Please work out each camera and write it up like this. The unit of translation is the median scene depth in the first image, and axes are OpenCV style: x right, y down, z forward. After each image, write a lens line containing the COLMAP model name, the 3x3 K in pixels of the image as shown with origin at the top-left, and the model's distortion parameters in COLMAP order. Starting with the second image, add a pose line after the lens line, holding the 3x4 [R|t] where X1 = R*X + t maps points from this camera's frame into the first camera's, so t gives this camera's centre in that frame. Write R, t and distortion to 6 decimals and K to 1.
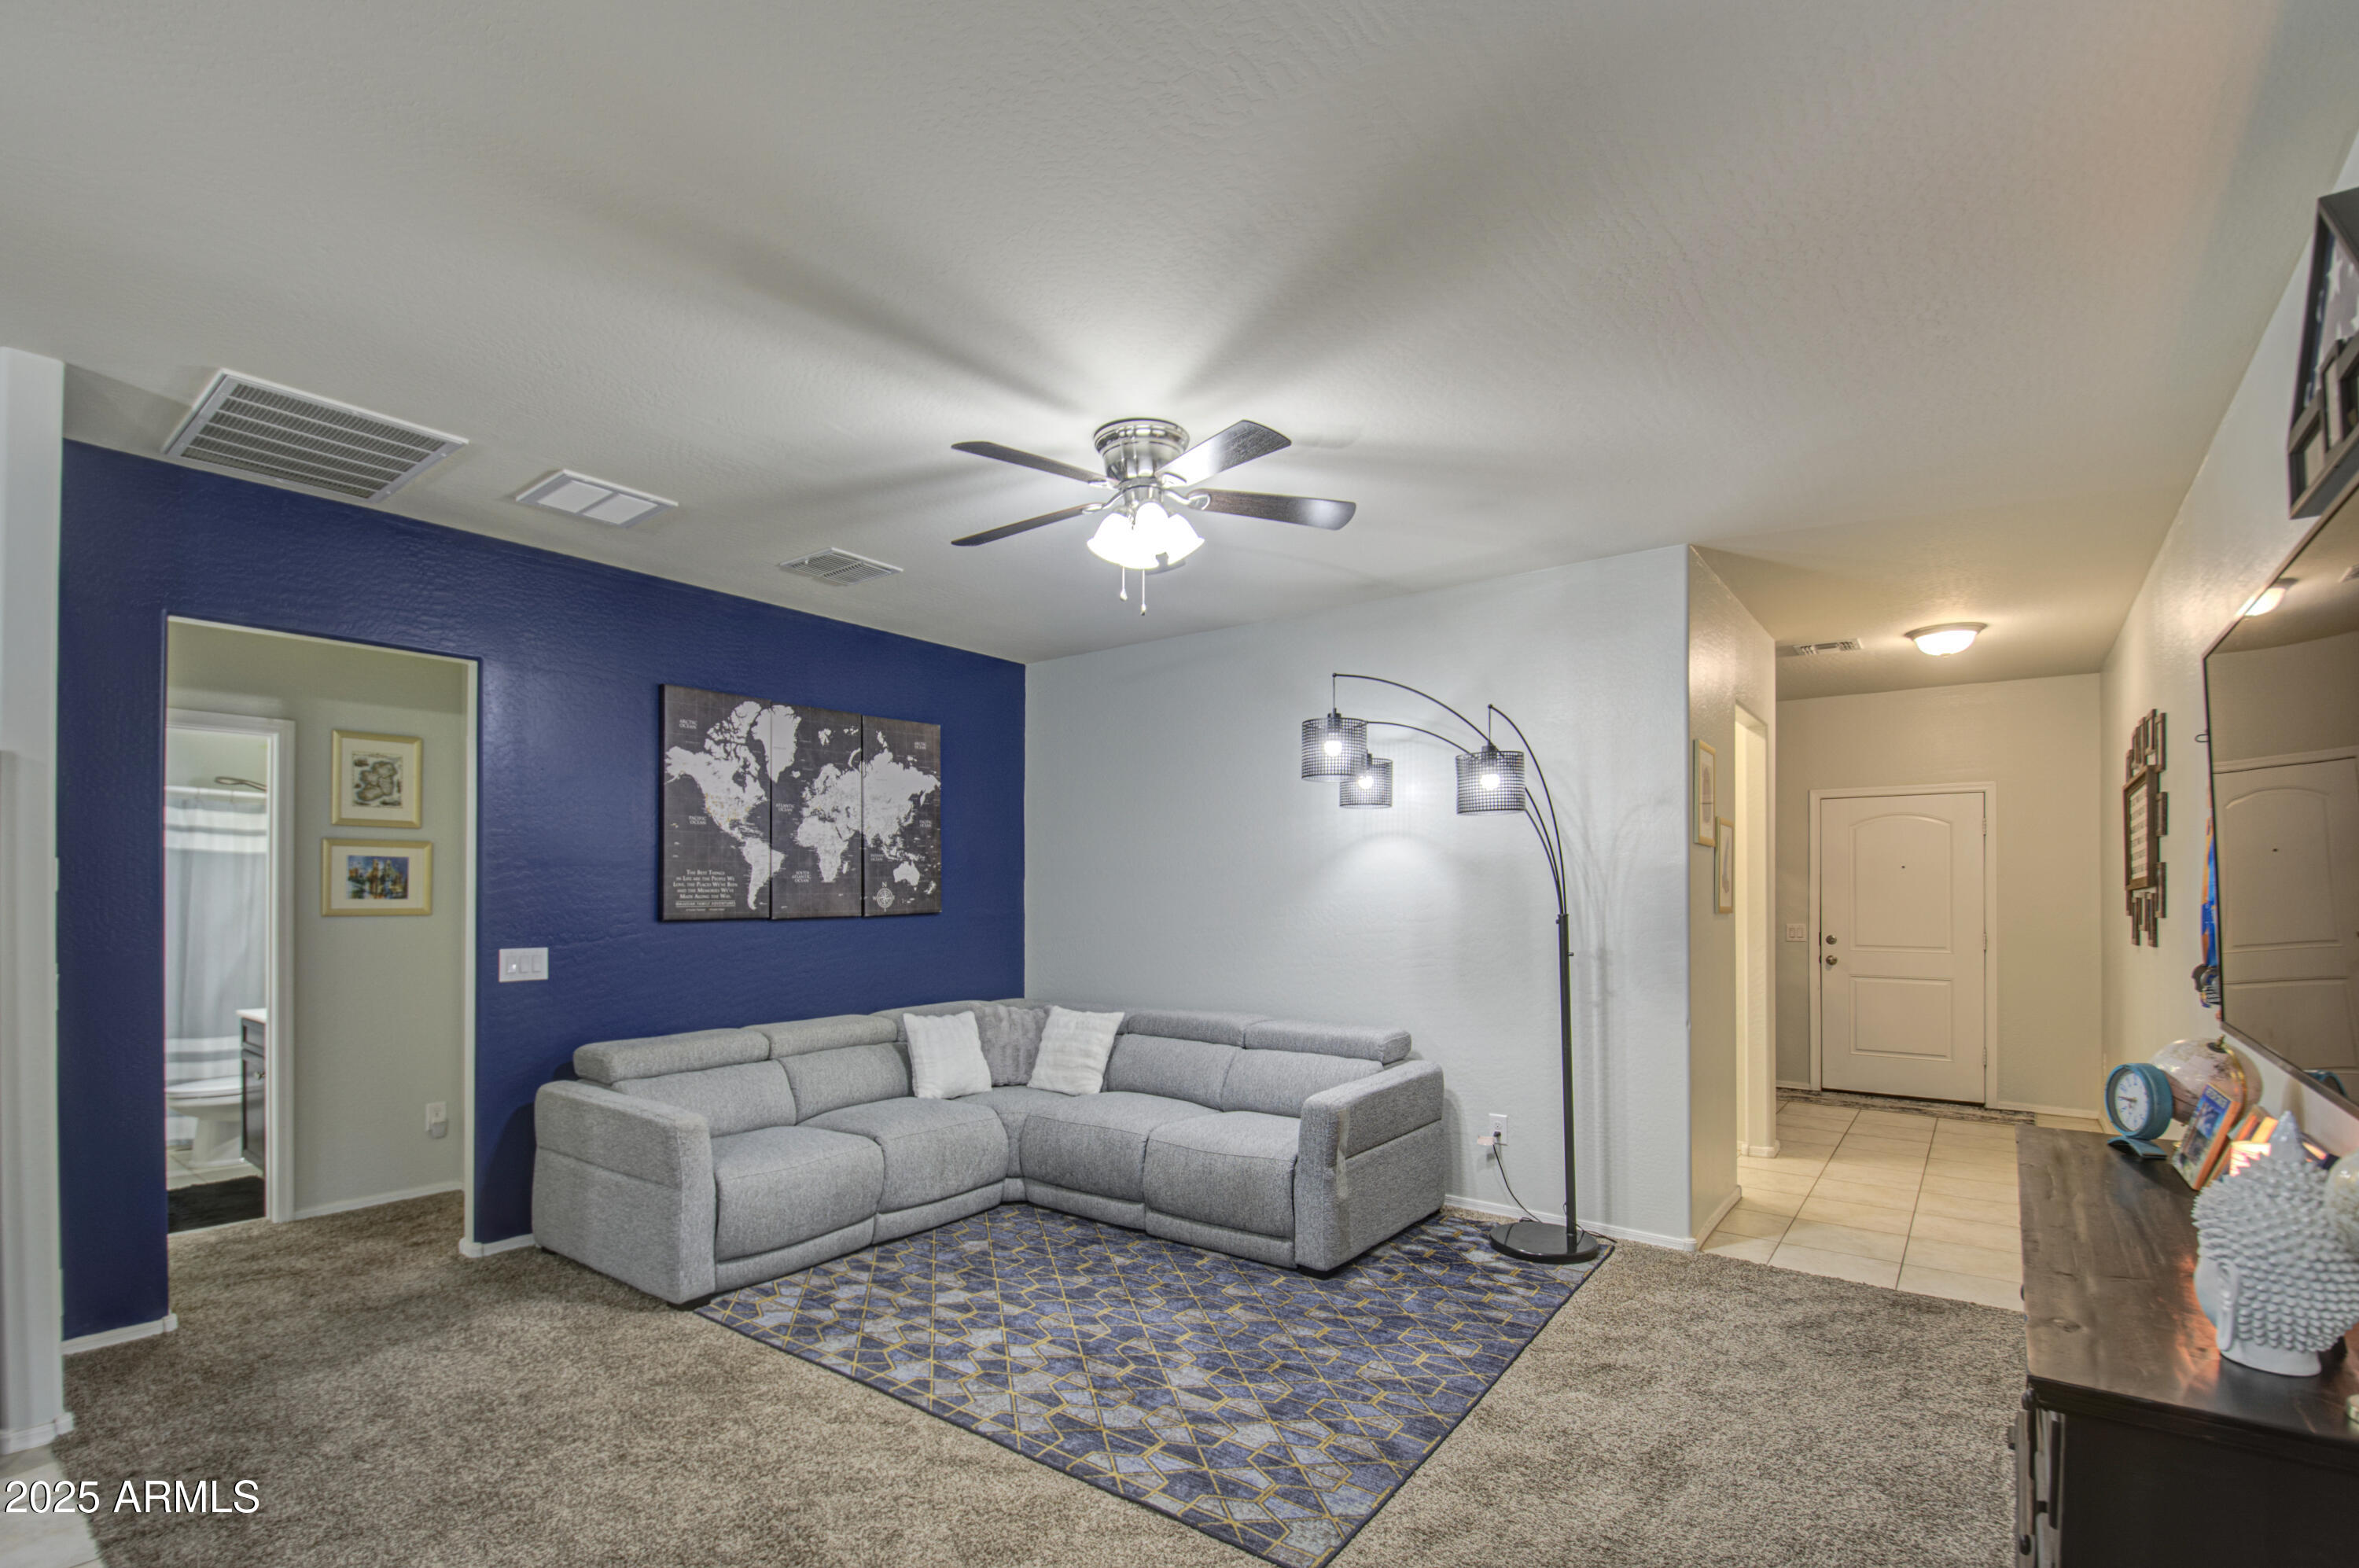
lens RADIAL K [[1070.9, 0, 1168.0], [0, 1070.9, 877.6], [0, 0, 1]] dist [0.017990, -0.020671]
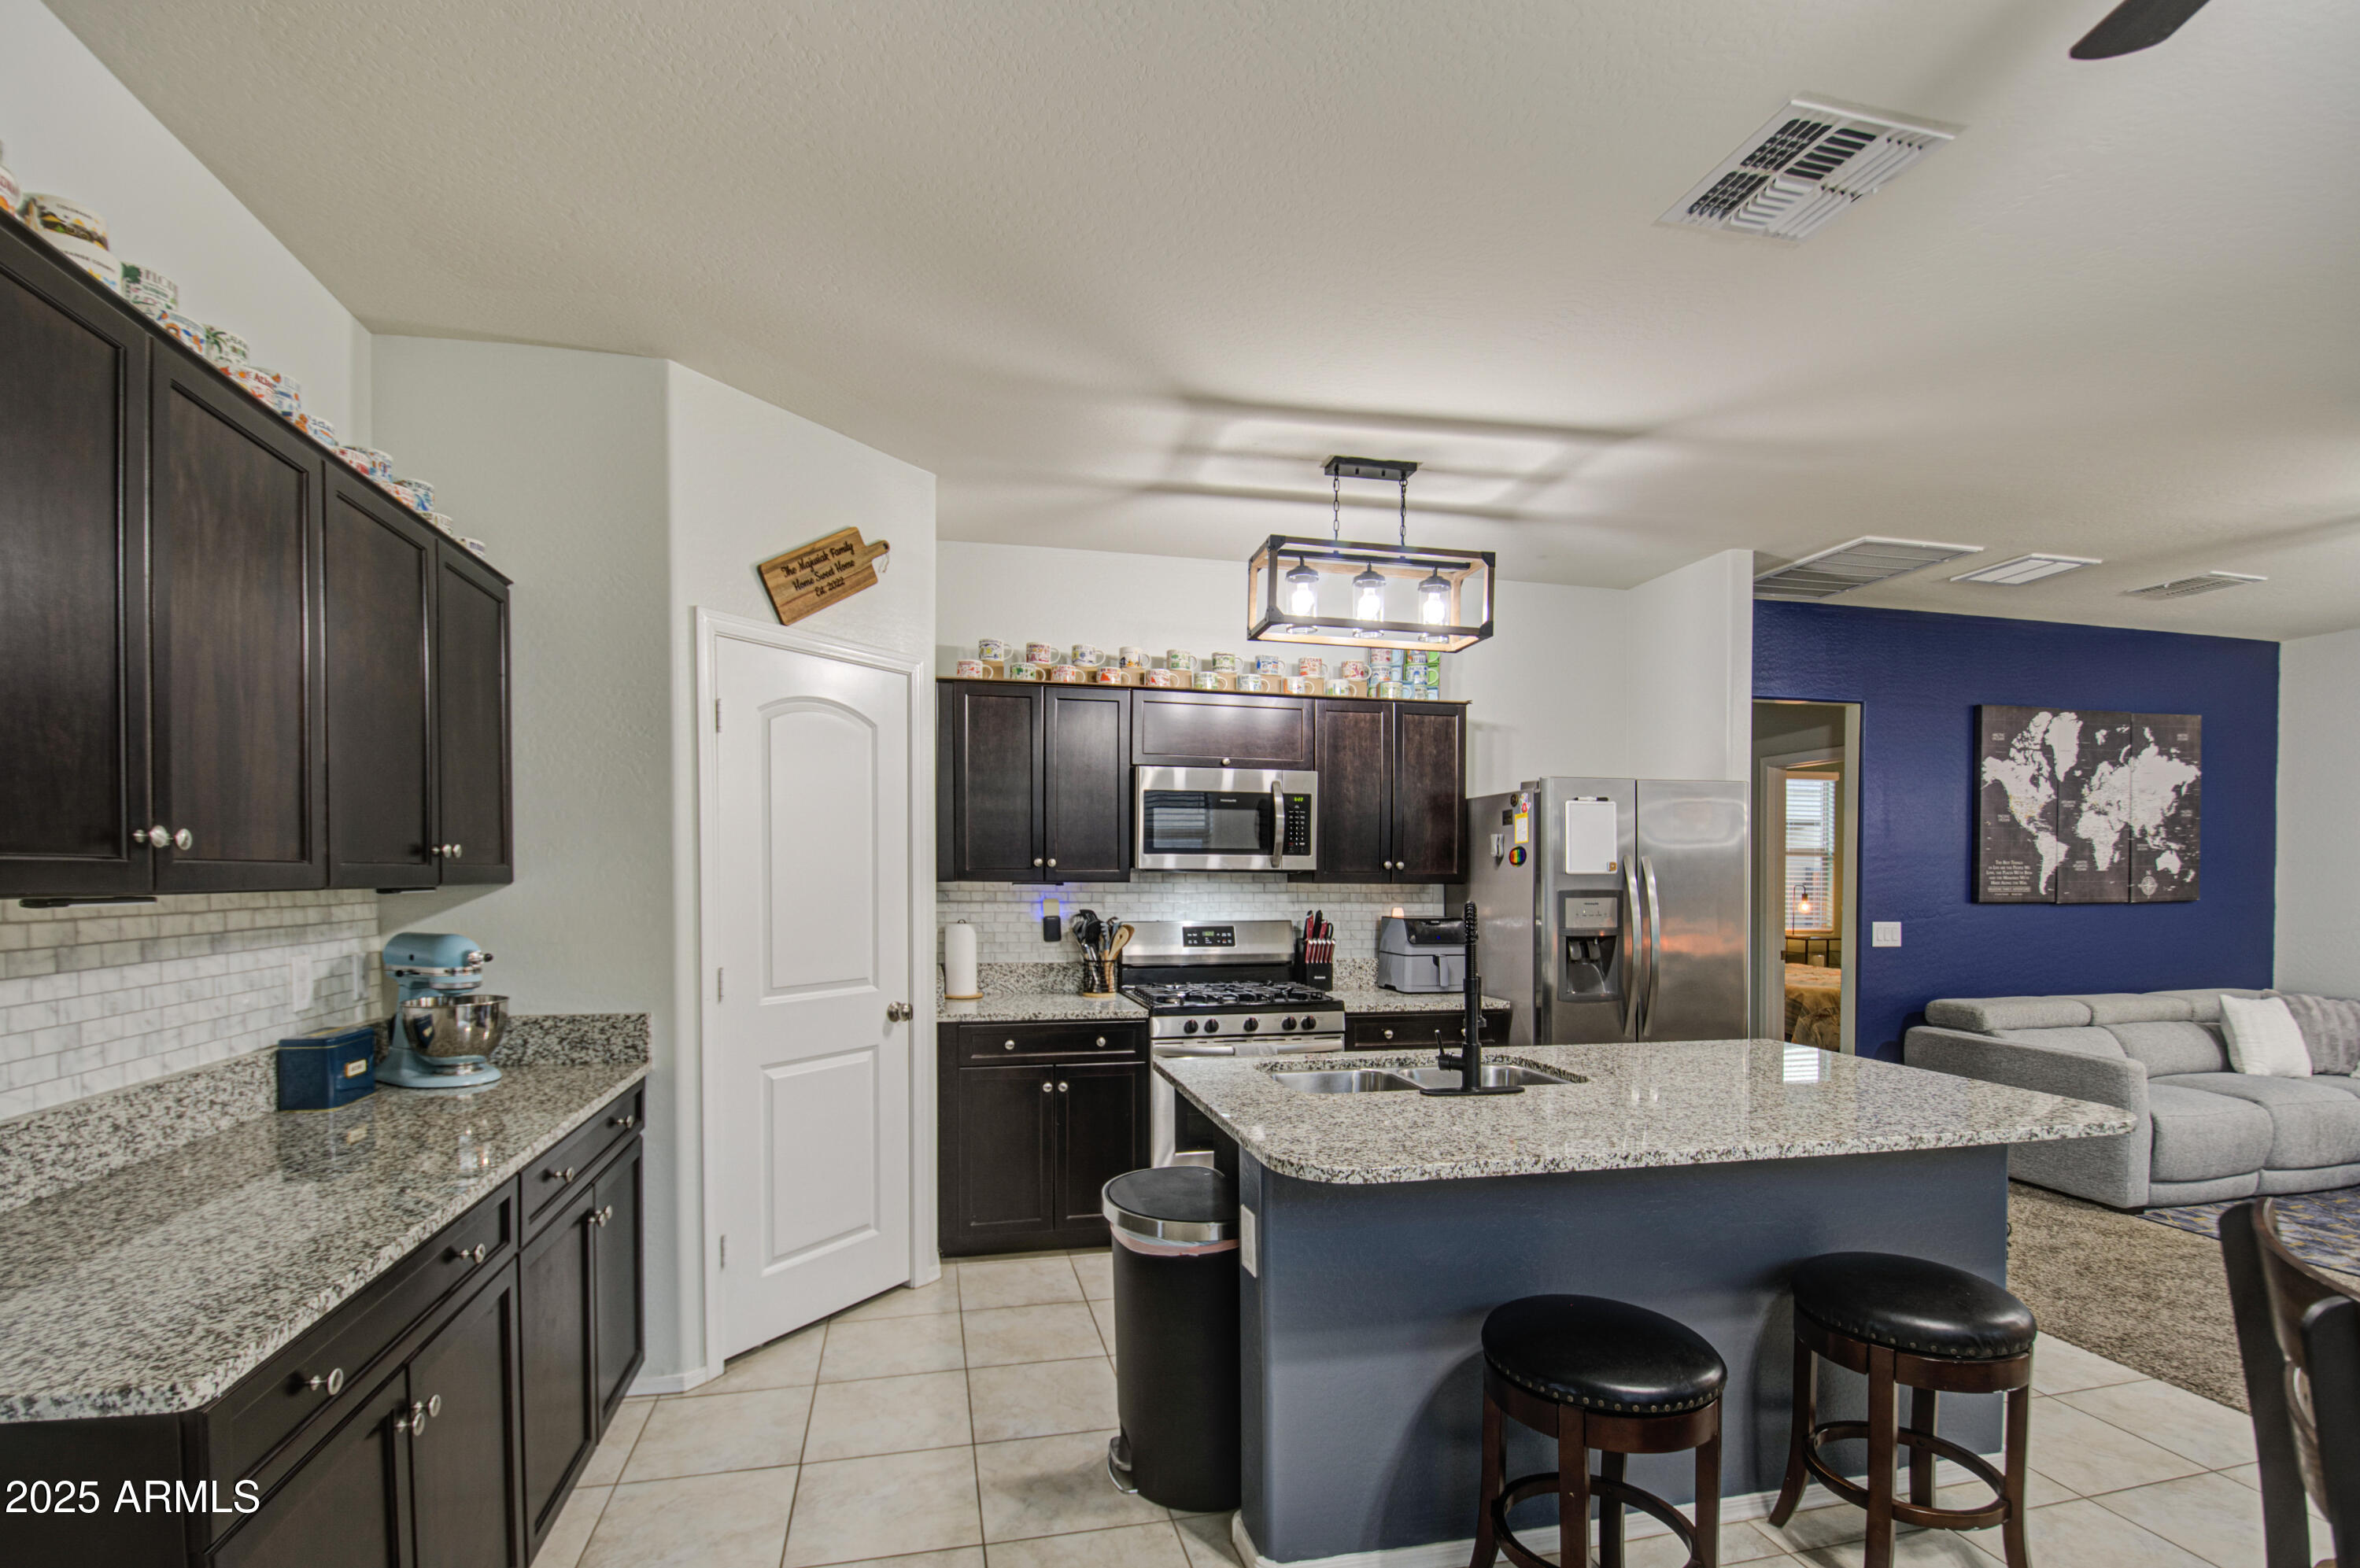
lens RADIAL K [[1077.8, 0, 1168.6], [0, 1077.8, 890.6], [0, 0, 1]] dist [0.015496, -0.022999]
pose [[0.769842, 0.013948, -0.638082, -0.374559], [0.002828, 0.999677, 0.025265, -0.006048], [0.638229, -0.021254, 0.769553, -0.478821]]
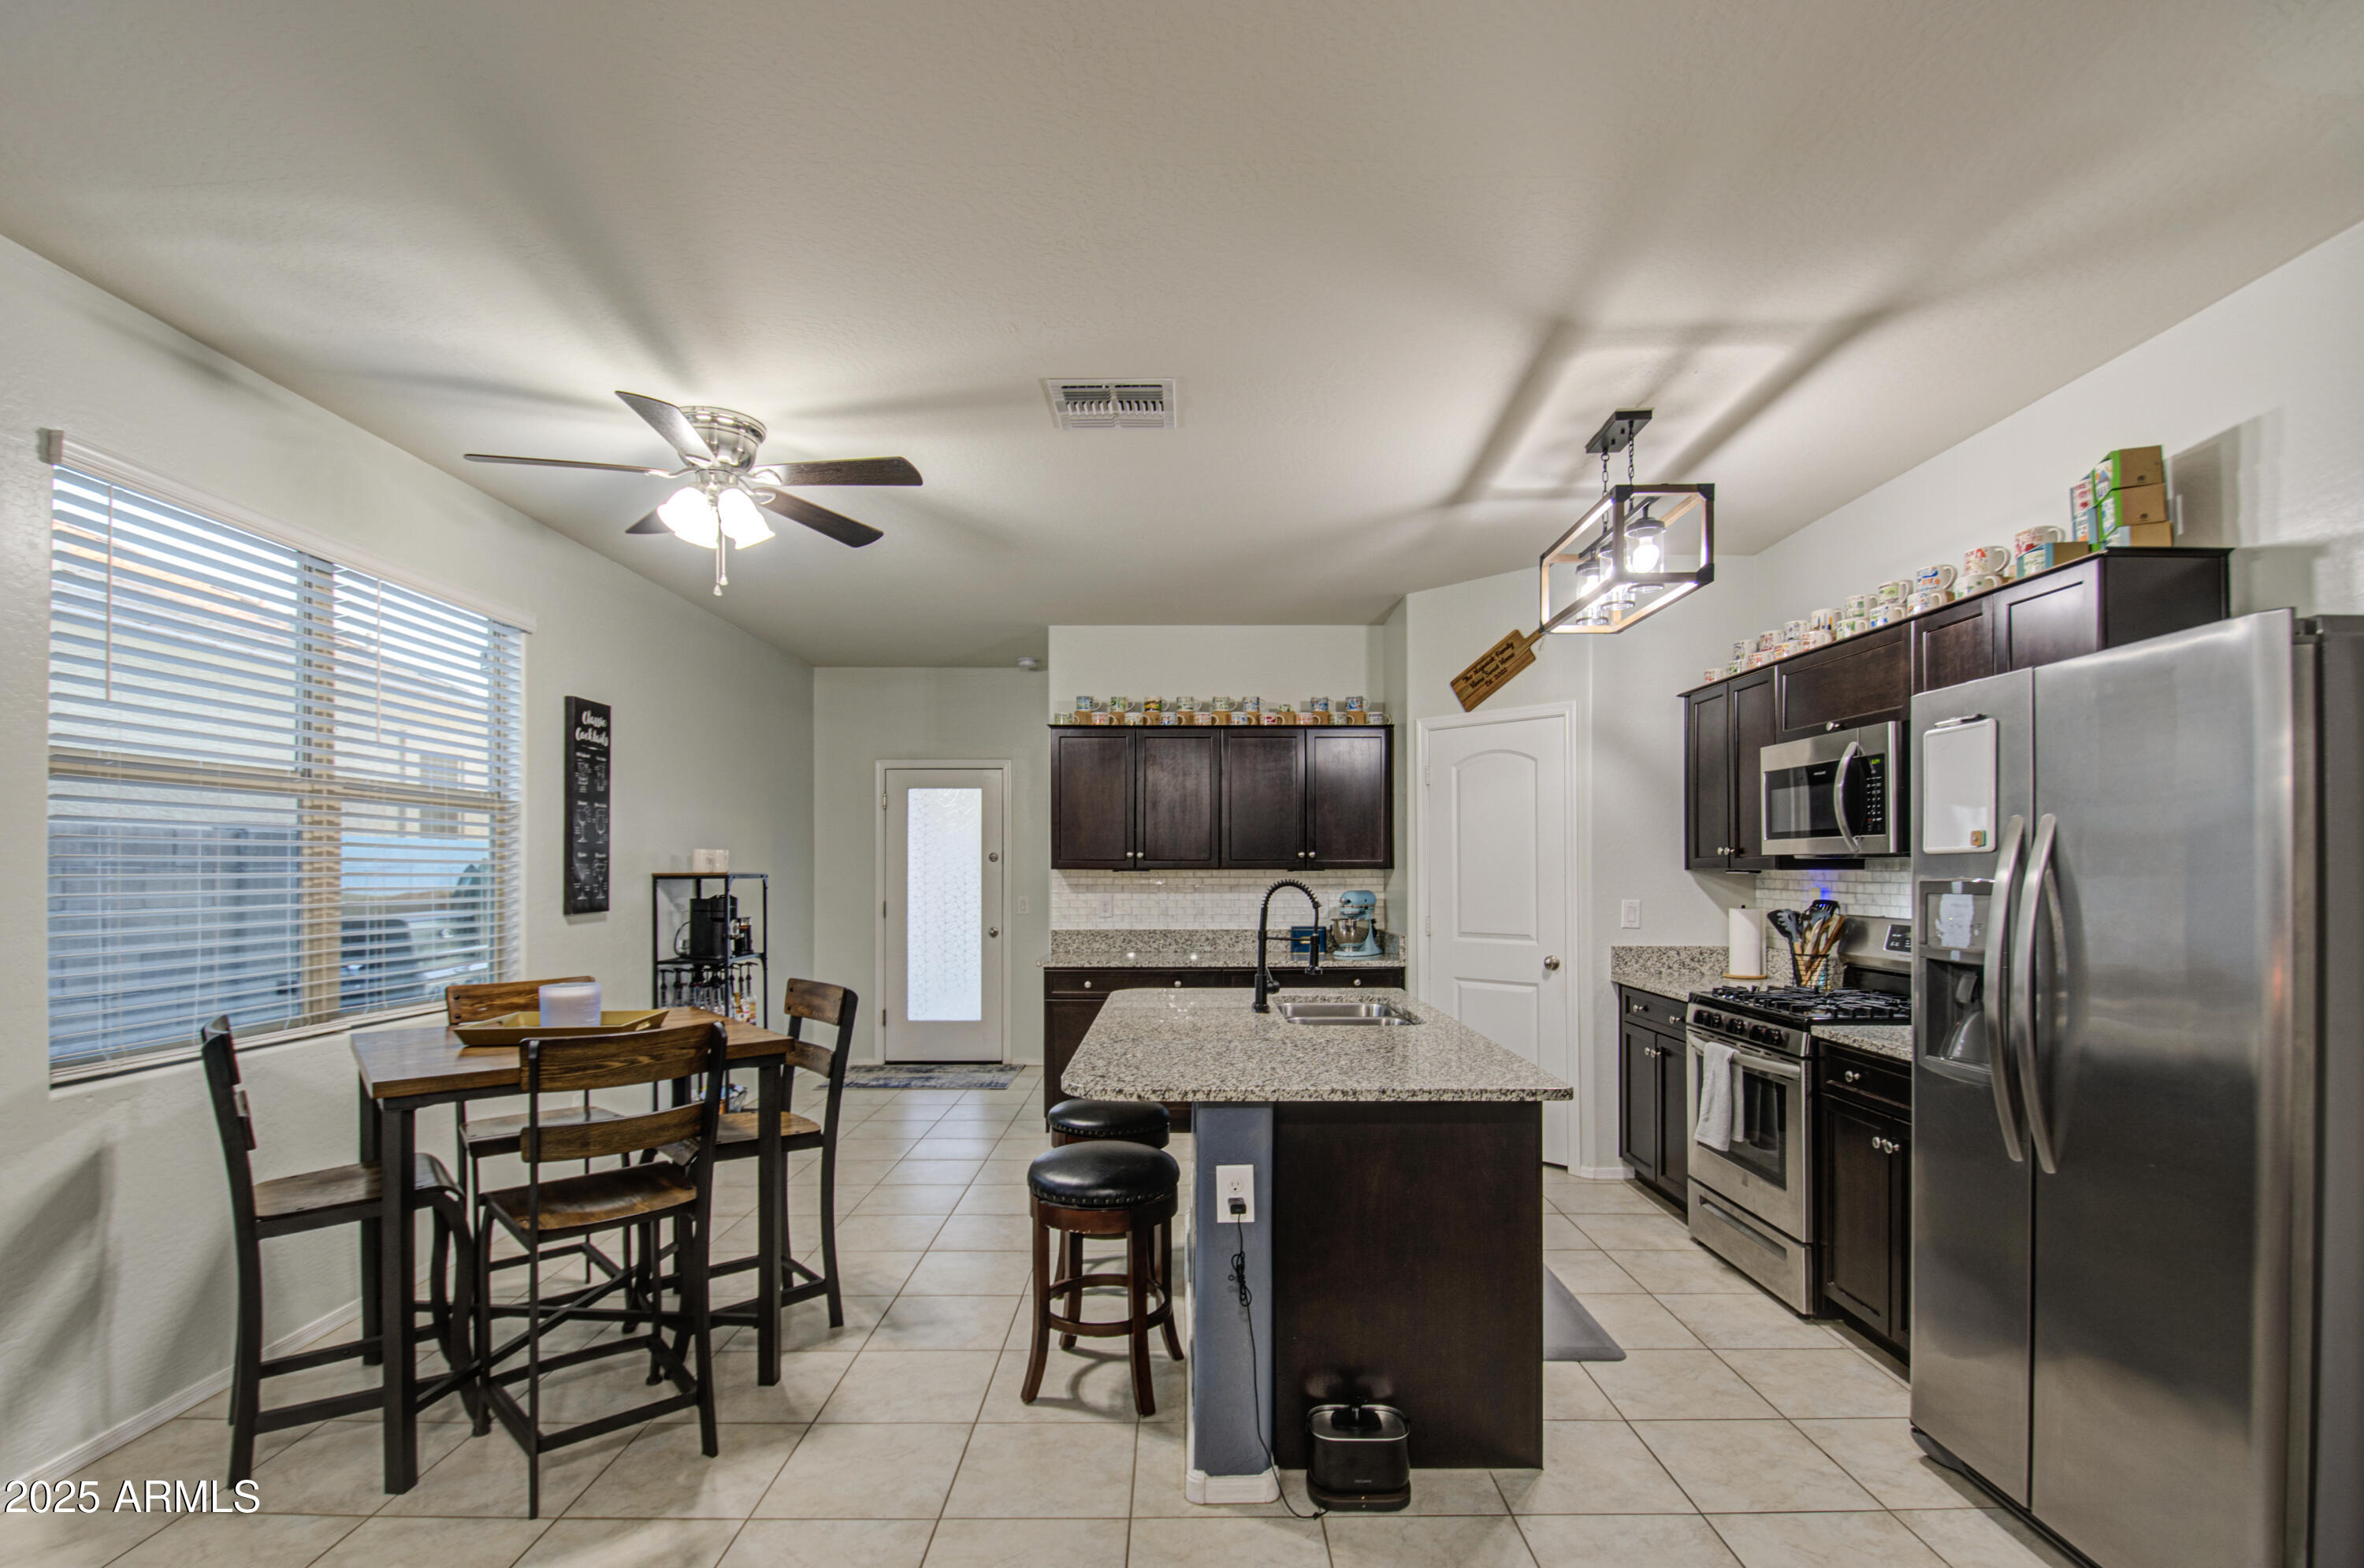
lens RADIAL K [[1092.2, 0, 1184.0], [0, 1092.2, 862.4], [0, 0, 1]] dist [0.014593, -0.022492]
pose [[-0.792051, -0.001927, -0.610452, -0.087345], [0.008334, 0.999868, -0.013970, 0.011501], [0.610398, -0.016153, -0.791930, 0.565346]]
